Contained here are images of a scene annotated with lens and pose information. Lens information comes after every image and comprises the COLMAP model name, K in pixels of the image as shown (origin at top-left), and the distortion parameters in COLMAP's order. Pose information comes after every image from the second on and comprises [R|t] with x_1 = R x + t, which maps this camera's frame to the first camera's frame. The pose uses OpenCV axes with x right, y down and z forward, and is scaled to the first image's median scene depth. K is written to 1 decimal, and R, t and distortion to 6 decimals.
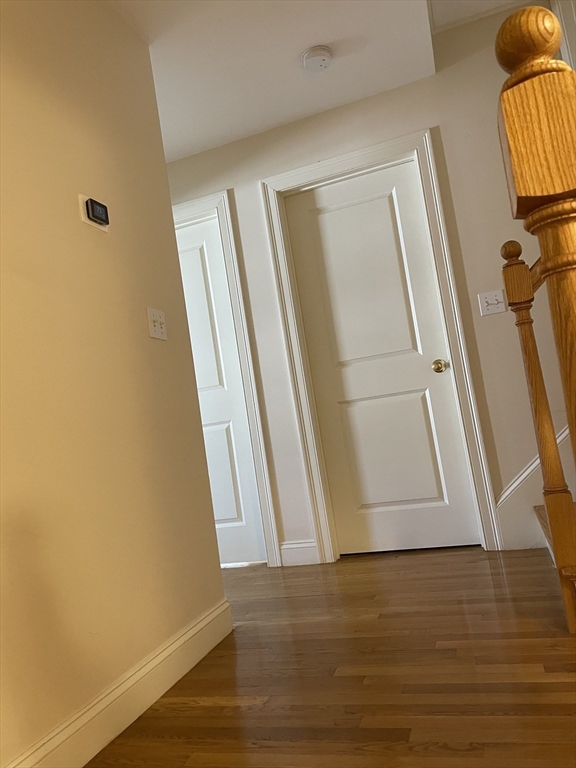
lens RADIAL K [[584.0, 0, 287.6], [0, 584.0, 378.0], [0, 0, 1]] dist [0.077723, -0.101566]
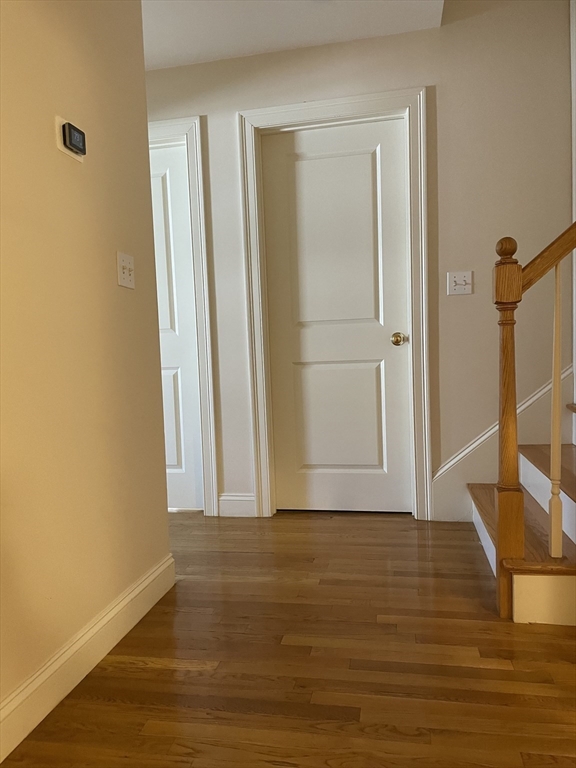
lens RADIAL K [[584.0, 0, 286.5], [0, 584.0, 396.3], [0, 0, 1]] dist [0.077723, -0.101566]
pose [[0.986069, 0.103553, 0.130169, -0.068580], [-0.120920, 0.983645, 0.133493, -0.047957], [-0.114217, -0.147374, 0.982464, 0.032567]]
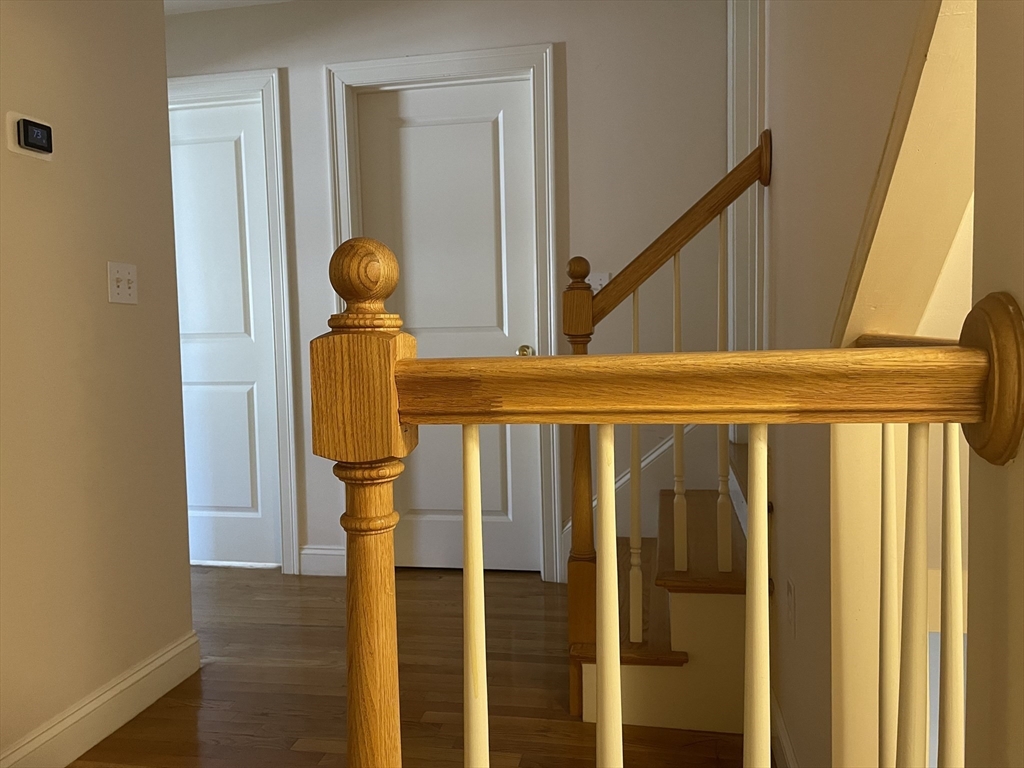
lens RADIAL K [[778.7, 0, 508.1], [0, 778.7, 386.3], [0, 0, 1]] dist [0.077723, -0.101566]
pose [[0.981734, 0.118294, 0.149010, 0.114890], [-0.136906, 0.983099, 0.121544, -0.141265], [-0.132114, -0.139724, 0.981337, -0.060262]]
